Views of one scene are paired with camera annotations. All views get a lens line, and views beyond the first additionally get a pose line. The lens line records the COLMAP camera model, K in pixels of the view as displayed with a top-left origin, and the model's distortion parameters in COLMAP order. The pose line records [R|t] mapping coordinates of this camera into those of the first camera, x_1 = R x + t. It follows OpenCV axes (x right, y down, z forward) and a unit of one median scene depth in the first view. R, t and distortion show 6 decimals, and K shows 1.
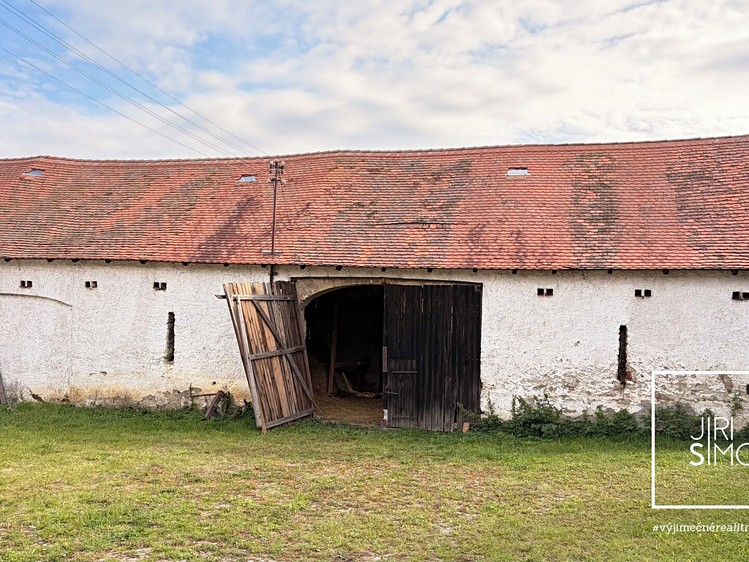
lens RADIAL K [[753.0, 0, 378.1], [0, 753.0, 281.4], [0, 0, 1]] dist [0.130053, -0.343370]
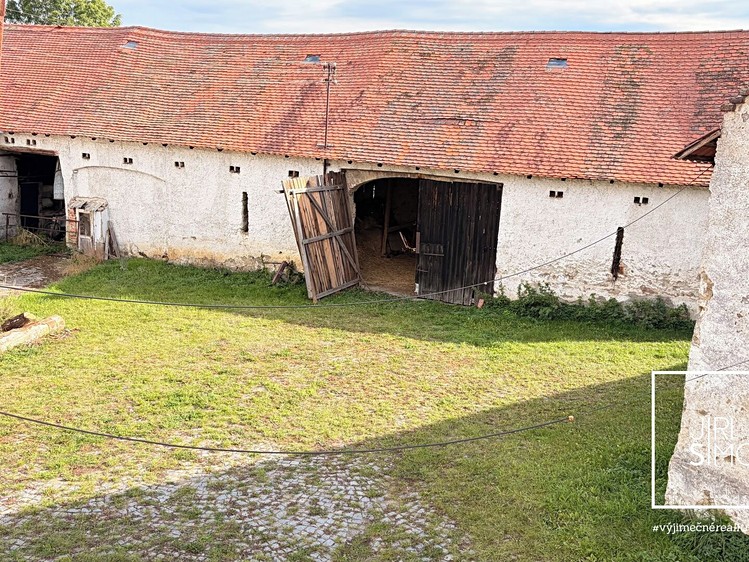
lens RADIAL K [[753.0, 0, 378.1], [0, 753.0, 281.4], [0, 0, 1]] dist [0.130053, -0.343370]
pose [[0.990295, 0.047621, -0.130570, 0.107563], [-0.011605, 0.964518, 0.263761, -0.154182], [0.138498, -0.259686, 0.955710, -0.161234]]
